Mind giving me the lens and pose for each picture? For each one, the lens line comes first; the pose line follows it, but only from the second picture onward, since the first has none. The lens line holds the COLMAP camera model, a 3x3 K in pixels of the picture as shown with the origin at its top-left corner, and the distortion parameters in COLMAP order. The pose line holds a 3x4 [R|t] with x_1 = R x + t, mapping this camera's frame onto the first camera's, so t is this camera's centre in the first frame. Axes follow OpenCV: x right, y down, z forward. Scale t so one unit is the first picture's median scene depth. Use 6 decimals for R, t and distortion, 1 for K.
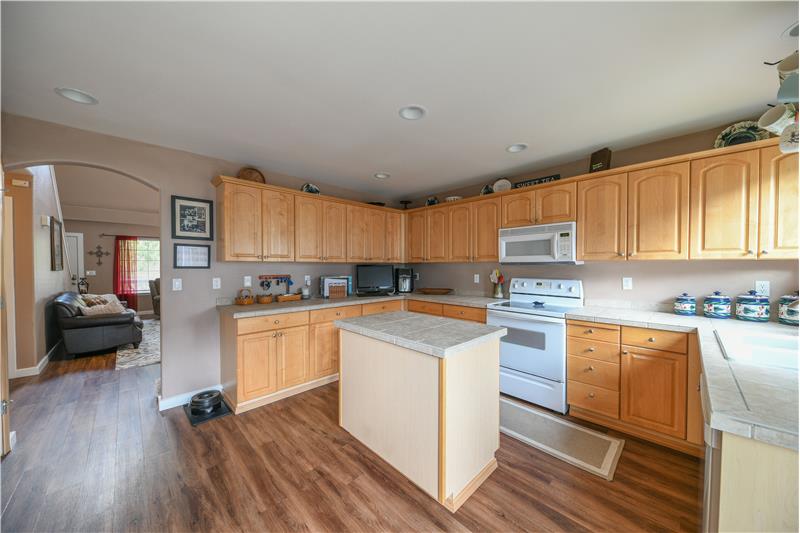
lens RADIAL K [[284.9, 0, 402.7], [0, 284.9, 269.2], [0, 0, 1]] dist [0.002050, -0.001607]
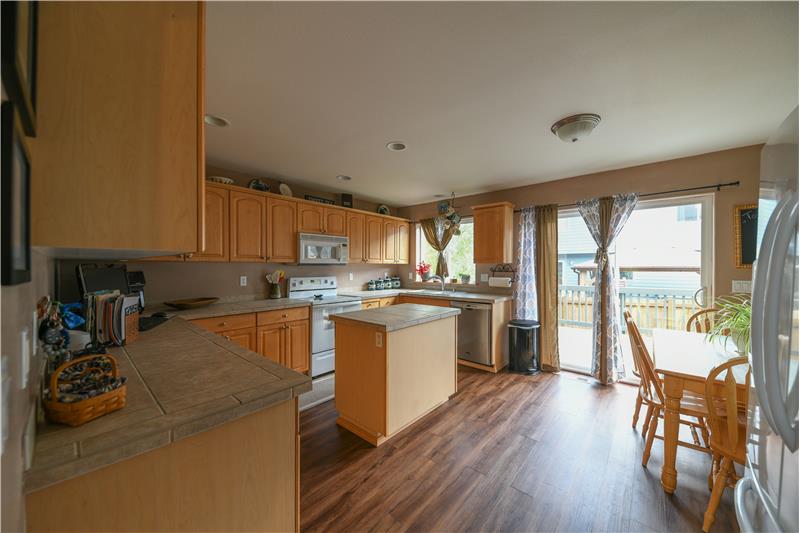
lens RADIAL K [[284.9, 0, 416.7], [0, 284.9, 267.8], [0, 0, 1]] dist [0.002050, -0.001607]
pose [[-0.123525, -0.003032, 0.992337, -1.237137], [0.013484, 0.999898, 0.004734, -0.008557], [-0.992250, 0.013966, -0.123472, 1.077777]]
